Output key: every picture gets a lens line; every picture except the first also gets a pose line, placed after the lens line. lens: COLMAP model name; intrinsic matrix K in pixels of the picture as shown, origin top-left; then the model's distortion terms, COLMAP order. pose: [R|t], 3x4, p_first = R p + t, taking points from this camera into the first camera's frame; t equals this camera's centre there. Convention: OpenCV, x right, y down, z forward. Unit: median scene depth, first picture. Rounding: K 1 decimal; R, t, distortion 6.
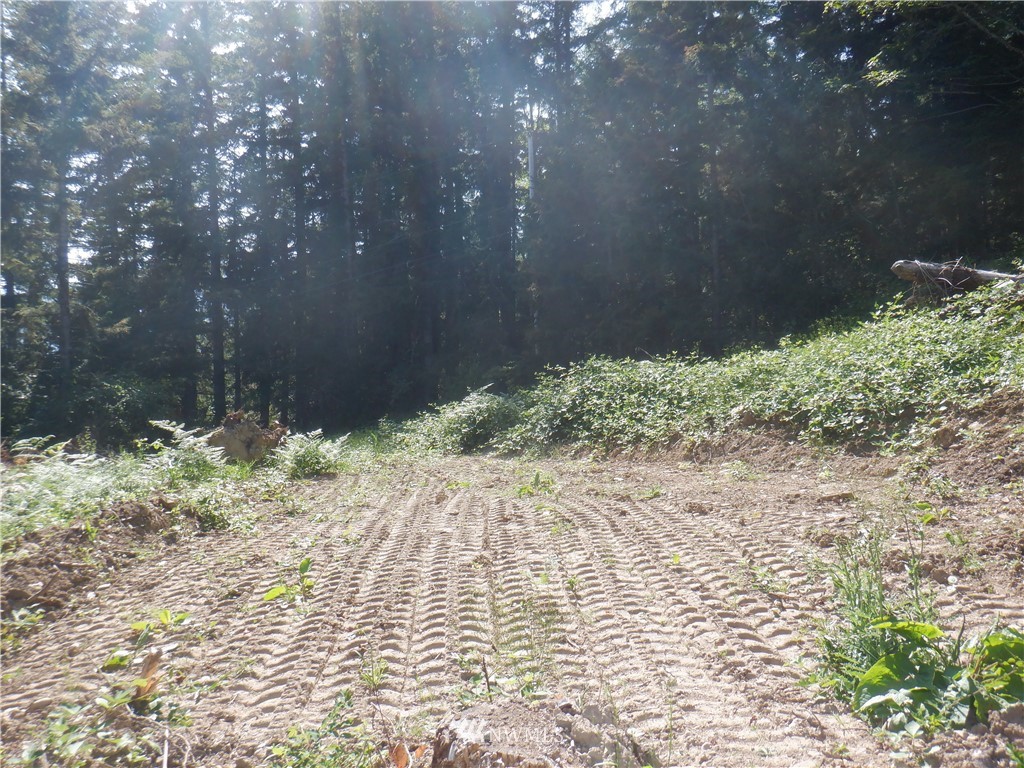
lens RADIAL K [[842.2, 0, 512.5], [0, 842.2, 388.1], [0, 0, 1]] dist [0.003283, -0.041643]
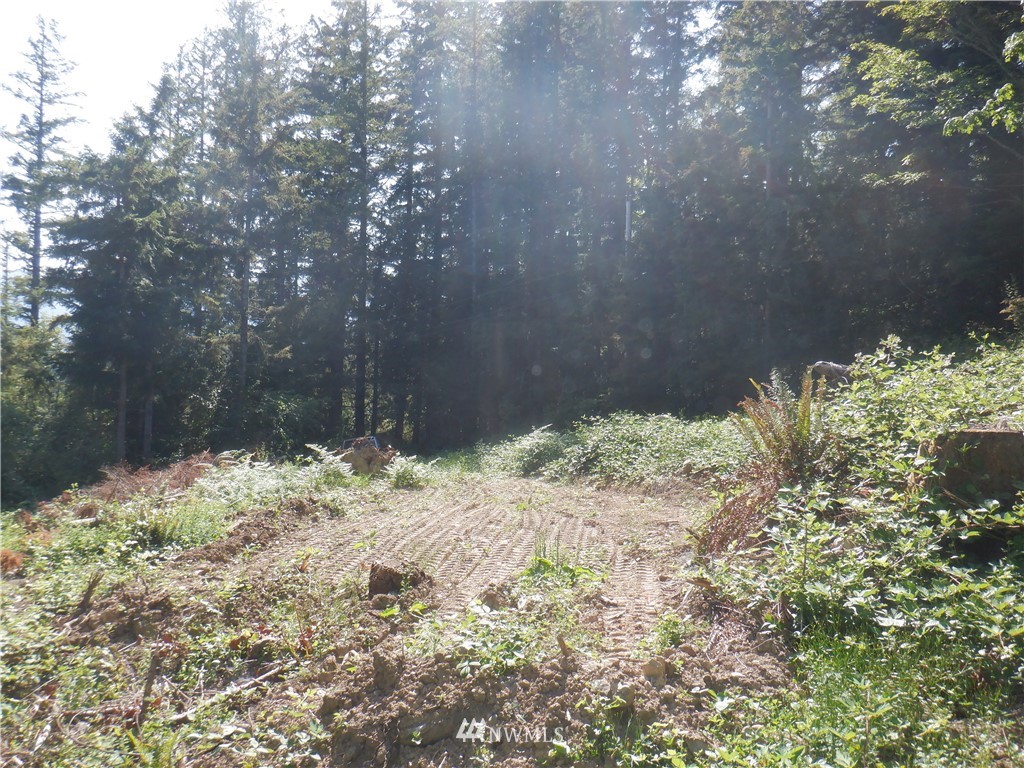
lens RADIAL K [[842.2, 0, 512.8], [0, 842.2, 381.6], [0, 0, 1]] dist [0.003283, -0.041643]
pose [[0.985781, 0.046589, -0.161446, 0.171832], [-0.049895, 0.998618, -0.016483, -0.064237], [0.160455, 0.024304, 0.986744, -0.426545]]
